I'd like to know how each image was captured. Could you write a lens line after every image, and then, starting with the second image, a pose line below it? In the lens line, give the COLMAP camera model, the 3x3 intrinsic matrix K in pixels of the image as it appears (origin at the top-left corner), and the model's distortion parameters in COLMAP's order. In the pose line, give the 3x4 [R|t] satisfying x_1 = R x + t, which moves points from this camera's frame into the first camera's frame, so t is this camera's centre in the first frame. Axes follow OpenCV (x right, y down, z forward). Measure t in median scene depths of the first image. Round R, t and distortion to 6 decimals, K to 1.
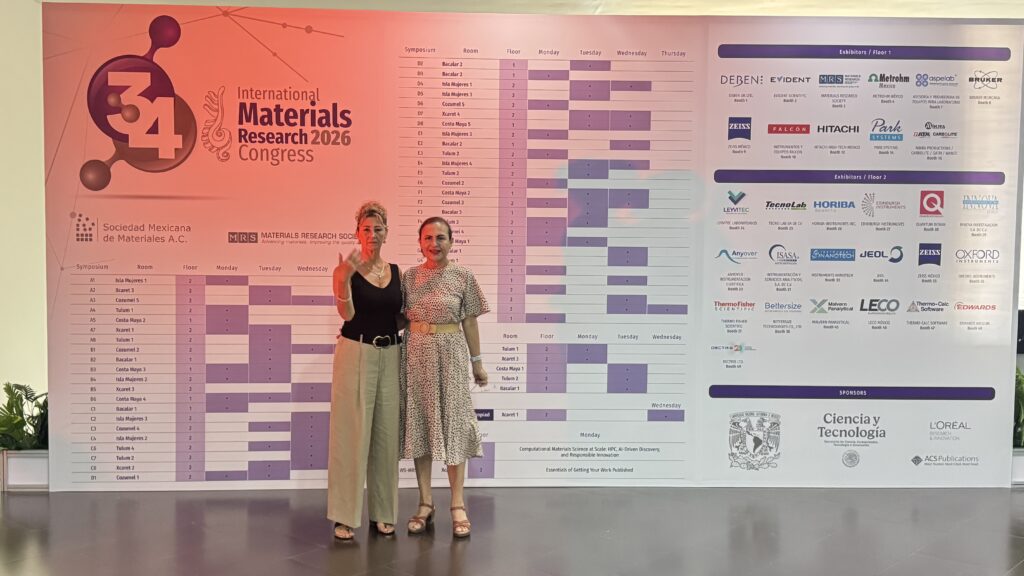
lens RADIAL K [[1027.1, 0, 521.1], [0, 1027.1, 285.9], [0, 0, 1]] dist [0.117948, 0.000000]
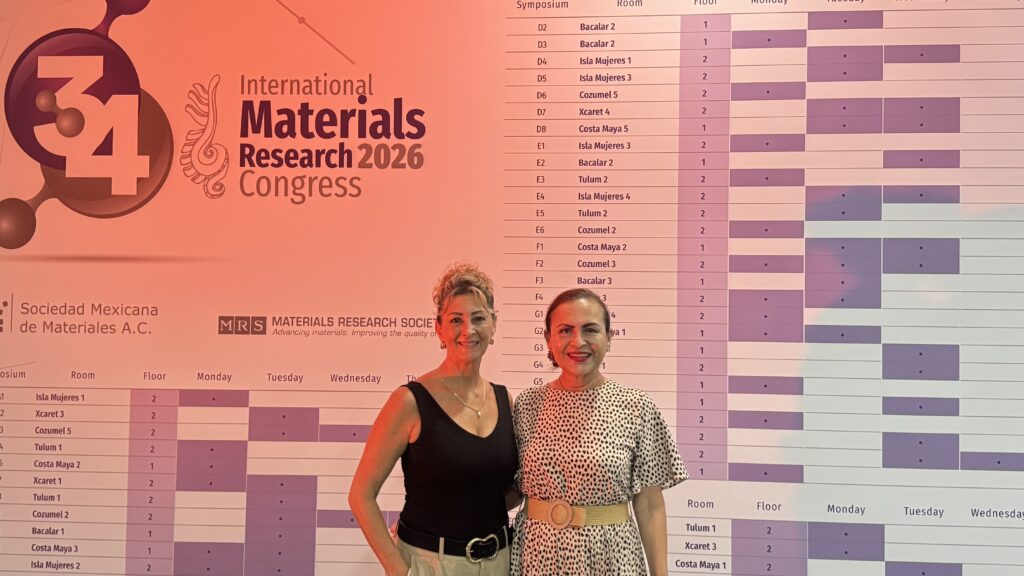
lens RADIAL K [[1027.1, 0, 506.7], [0, 1027.1, 288.9], [0, 0, 1]] dist [0.117948, 0.000000]
pose [[0.993783, -0.000623, -0.111329, -0.052411], [-0.007729, 0.997186, -0.074570, -0.024351], [0.111063, 0.074967, 0.990982, 0.428930]]
